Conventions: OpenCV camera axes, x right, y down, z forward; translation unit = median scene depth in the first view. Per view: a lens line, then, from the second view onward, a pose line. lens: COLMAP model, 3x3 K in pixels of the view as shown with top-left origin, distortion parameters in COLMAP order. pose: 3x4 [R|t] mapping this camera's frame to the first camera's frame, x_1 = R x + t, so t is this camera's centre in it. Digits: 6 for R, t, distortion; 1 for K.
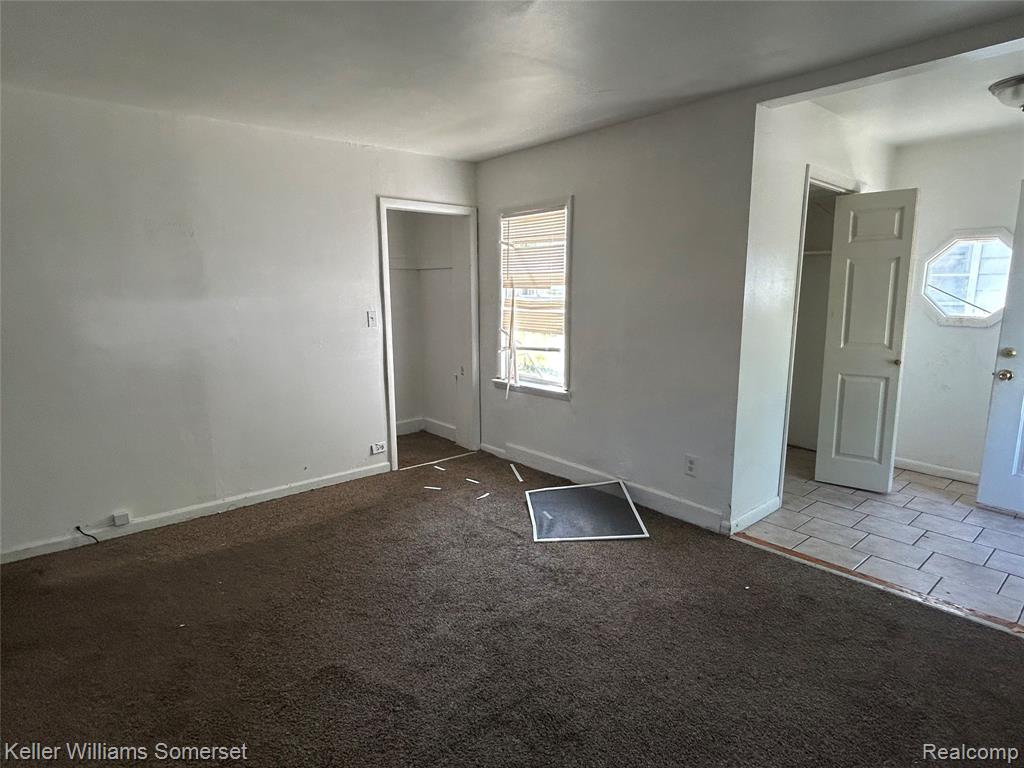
lens RADIAL K [[561.9, 0, 512.0], [0, 561.9, 383.9], [0, 0, 1]] dist [-0.006454, 0.002011]
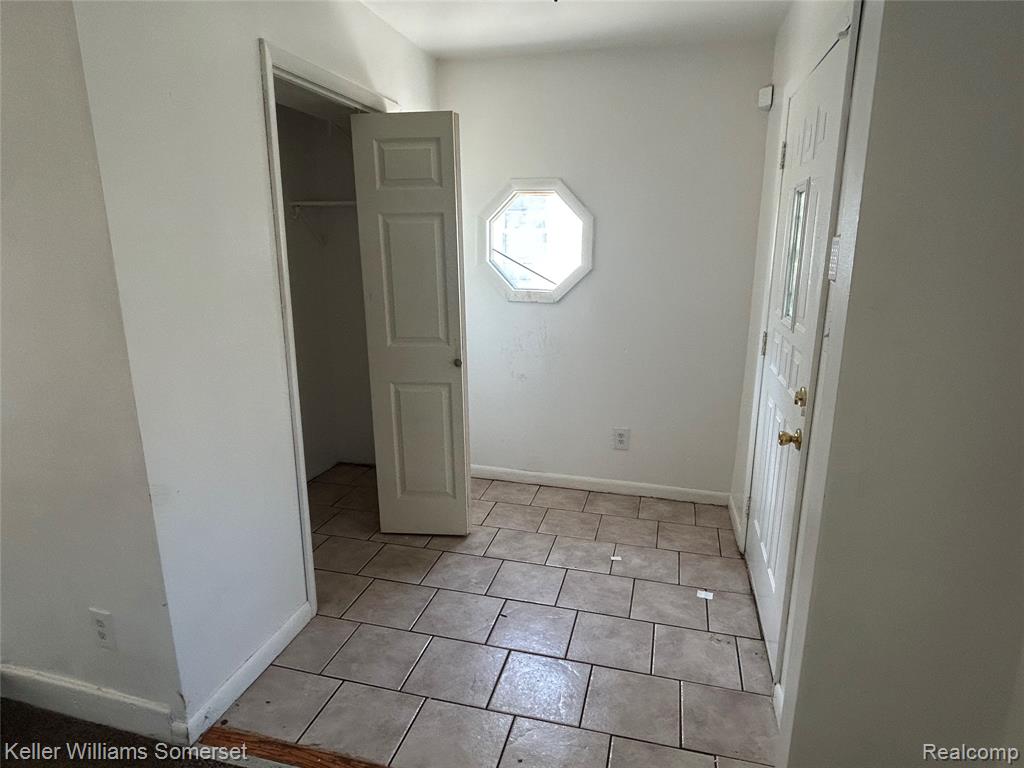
lens RADIAL K [[599.6, 0, 512.5], [0, 599.6, 382.1], [0, 0, 1]] dist [0.030828, -0.000154]
pose [[0.829425, -0.134047, 0.542297, 0.321098], [0.093015, 0.990371, 0.102539, -0.085272], [-0.550820, -0.034607, 0.833906, 0.313367]]
